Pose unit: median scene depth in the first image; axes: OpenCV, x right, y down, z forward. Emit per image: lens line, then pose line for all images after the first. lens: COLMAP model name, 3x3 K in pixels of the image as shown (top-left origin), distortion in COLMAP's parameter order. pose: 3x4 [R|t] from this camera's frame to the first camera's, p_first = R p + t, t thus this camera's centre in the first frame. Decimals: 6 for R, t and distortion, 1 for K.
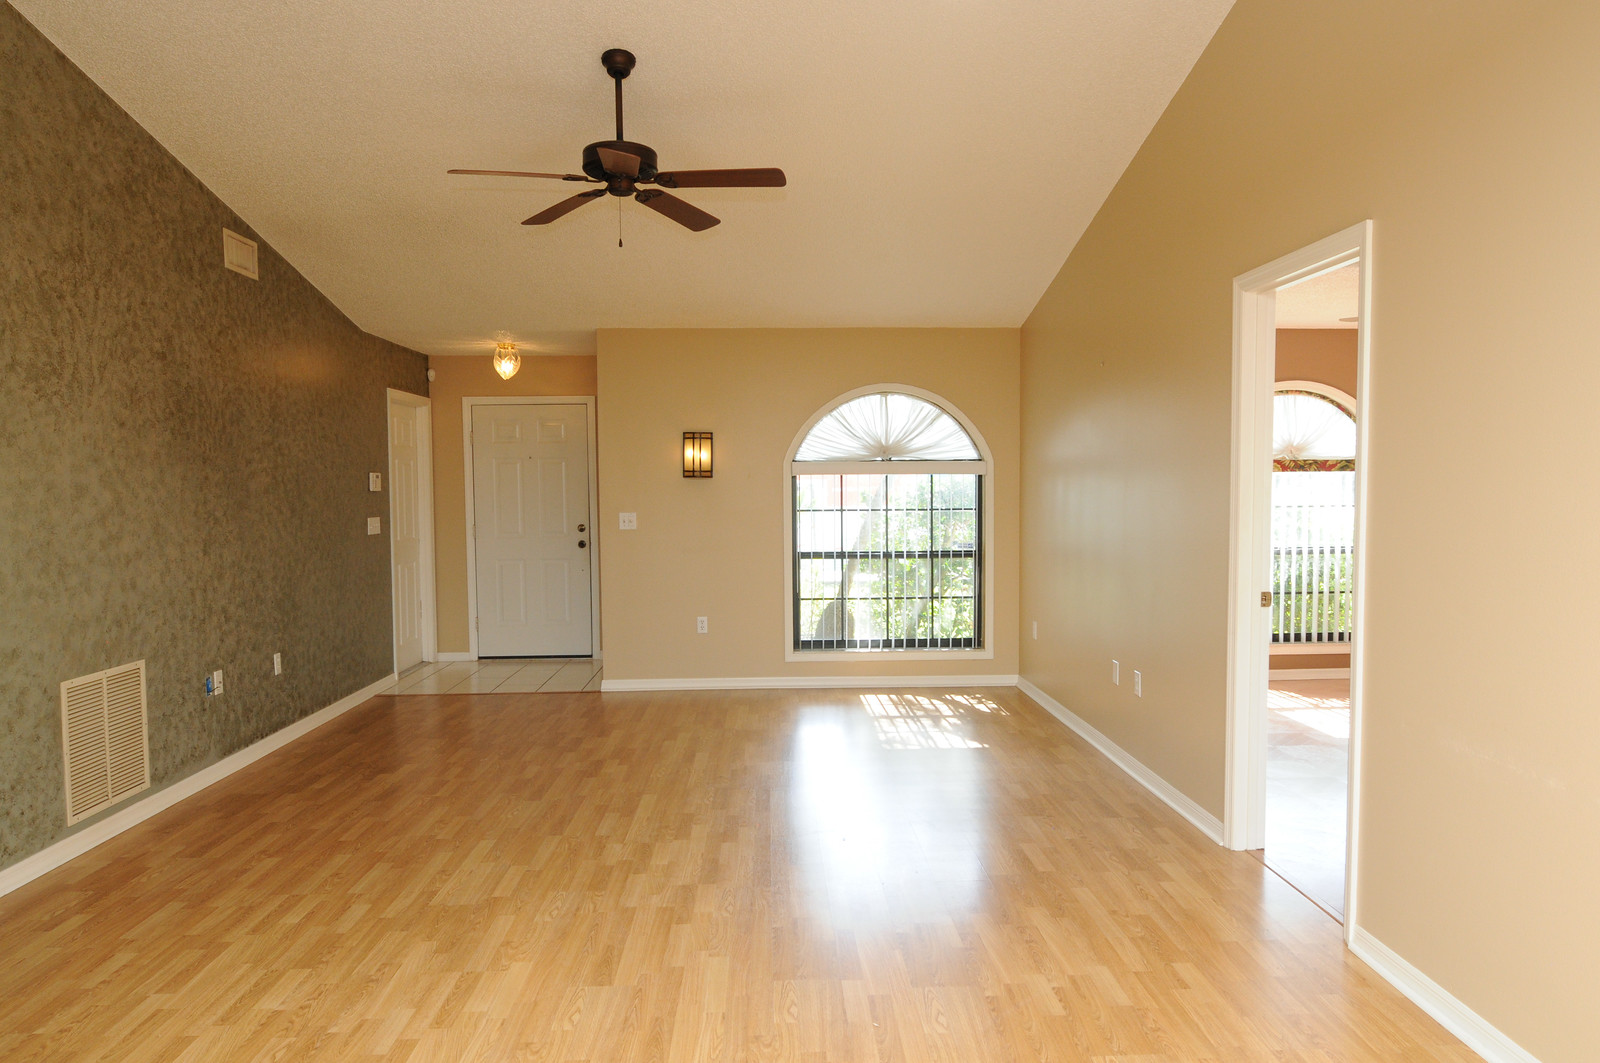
lens RADIAL K [[1092.1, 0, 799.3], [0, 1092.1, 525.4], [0, 0, 1]] dist [-0.004420, -0.004469]
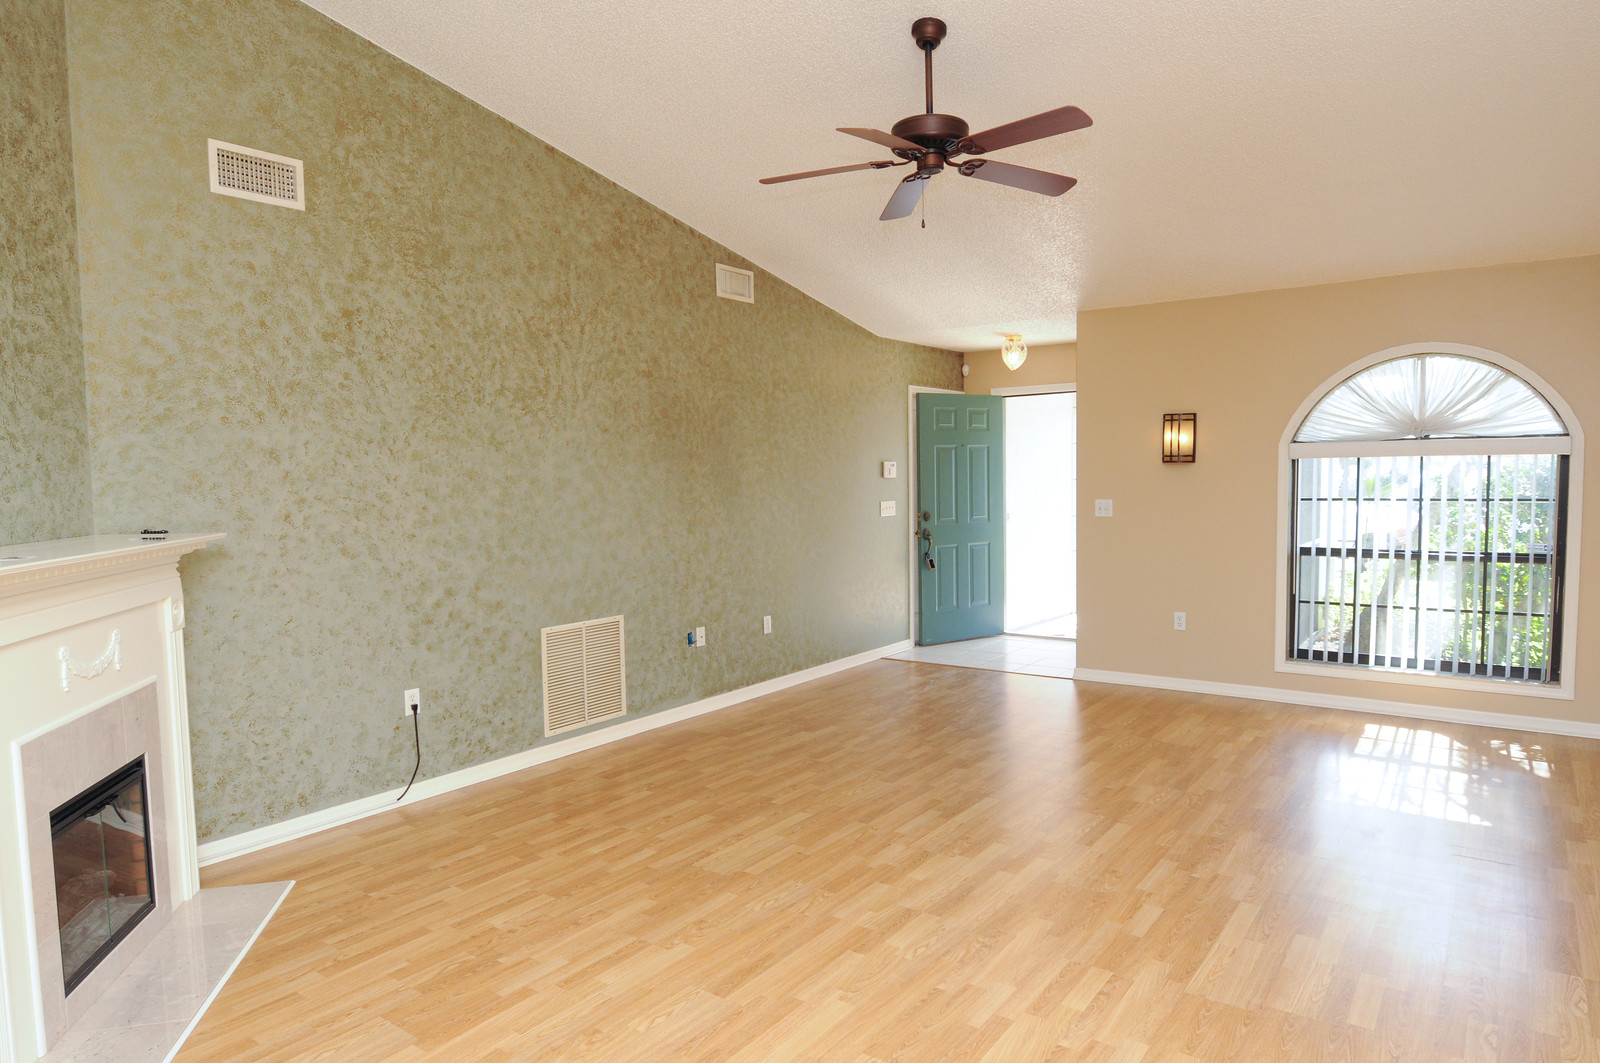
lens RADIAL K [[973.6, 0, 800.0], [0, 973.6, 531.5], [0, 0, 1]] dist [-0.010501, -0.002416]
pose [[0.785171, 0.031398, -0.618483, 0.264626], [-0.011754, 0.999290, 0.035809, -0.017601], [0.619168, -0.020846, 0.784982, 0.240675]]
